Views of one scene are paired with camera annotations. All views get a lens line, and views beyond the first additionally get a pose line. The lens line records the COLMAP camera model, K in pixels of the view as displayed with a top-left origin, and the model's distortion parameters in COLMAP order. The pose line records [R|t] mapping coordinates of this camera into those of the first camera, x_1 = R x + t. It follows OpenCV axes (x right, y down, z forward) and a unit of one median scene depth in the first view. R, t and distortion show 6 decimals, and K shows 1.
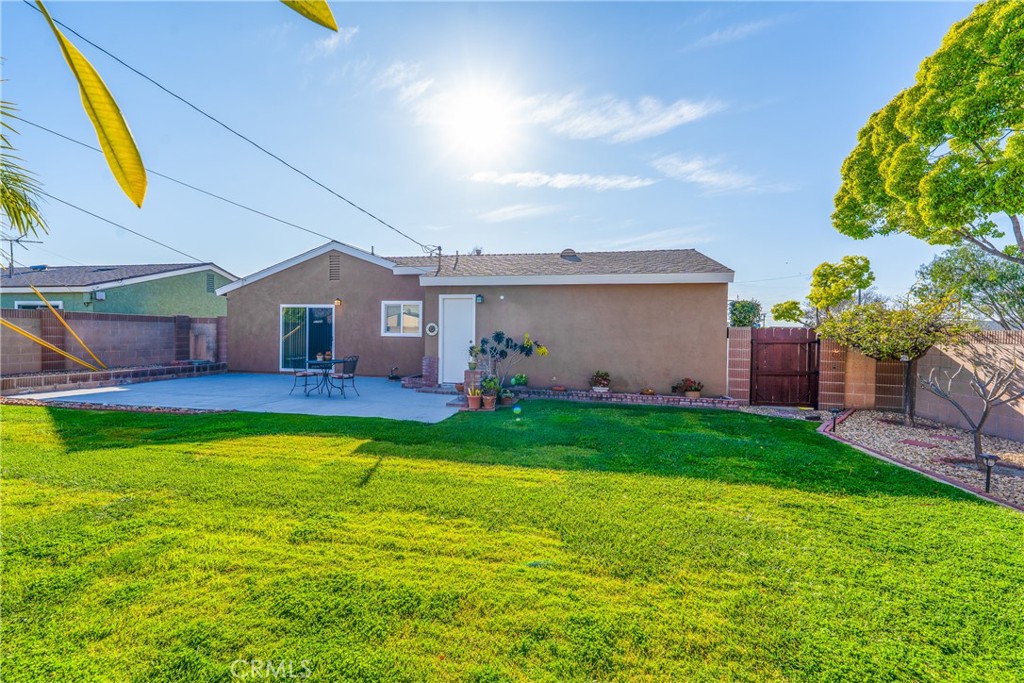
lens RADIAL K [[402.1, 0, 512.0], [0, 402.1, 341.5], [0, 0, 1]] dist [0.036335, -0.004872]
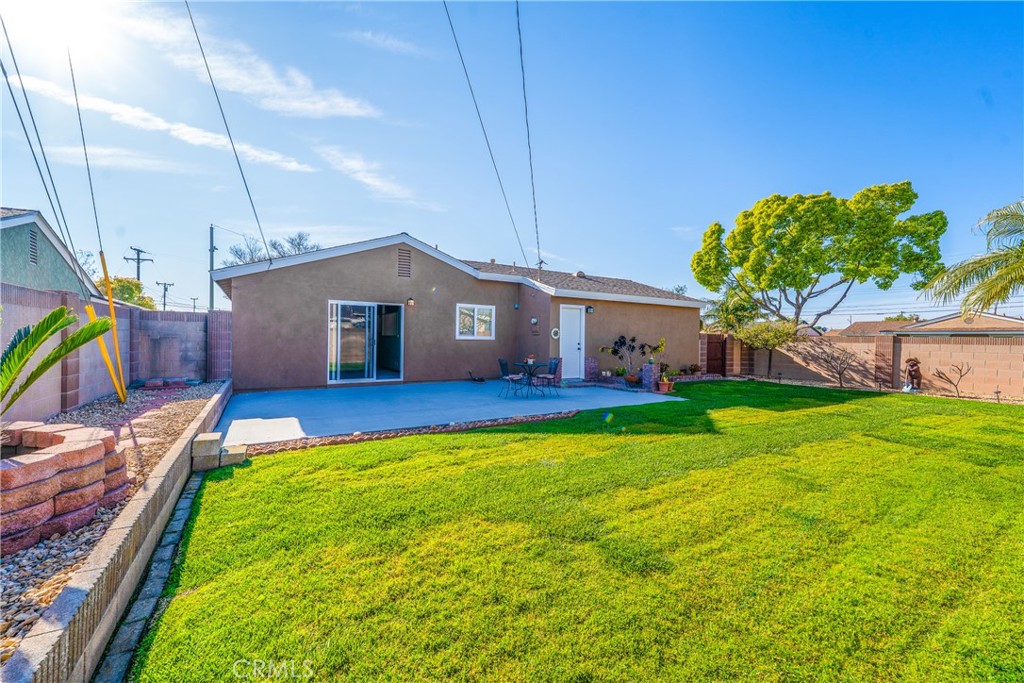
lens RADIAL K [[425.2, 0, 520.9], [0, 425.2, 330.4], [0, 0, 1]] dist [0.055669, -0.013744]
pose [[0.734088, 0.010123, 0.678979, -0.912477], [0.011430, 0.999563, -0.027260, -0.004932], [-0.678958, 0.027772, 0.733652, 0.131729]]
